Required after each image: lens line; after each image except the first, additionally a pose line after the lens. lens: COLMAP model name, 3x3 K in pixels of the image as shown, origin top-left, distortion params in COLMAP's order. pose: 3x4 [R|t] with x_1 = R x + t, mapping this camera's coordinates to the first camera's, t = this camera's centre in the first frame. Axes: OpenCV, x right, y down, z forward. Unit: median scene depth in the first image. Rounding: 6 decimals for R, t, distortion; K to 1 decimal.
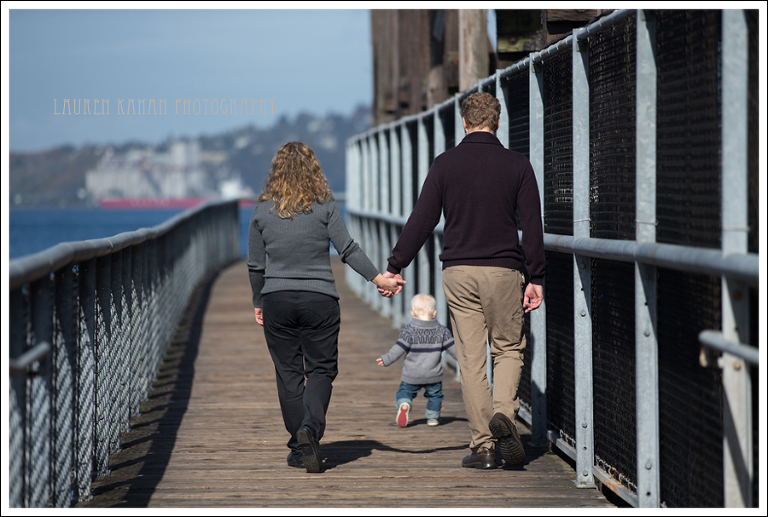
lens RADIAL K [[4406.1, 0, 384.3], [0, 4406.1, 258.4], [0, 0, 1]] dist [-0.894754, 0.000000]
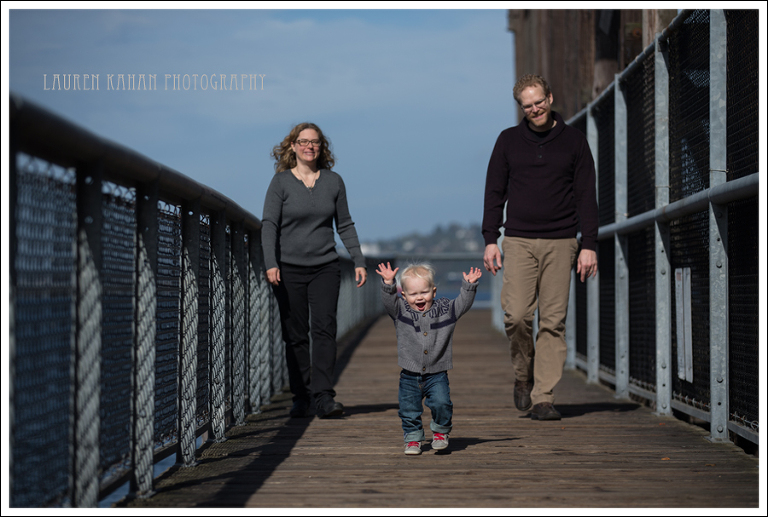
lens RADIAL K [[3018.1, 0, 383.7], [0, 3018.1, 259.2], [0, 0, 1]] dist [0.284225, 0.000000]
pose [[0.999135, 0.002623, -0.041490, -0.007107], [-0.003655, 0.999685, -0.024813, 0.012102], [0.041411, 0.024943, 0.998831, 0.416528]]
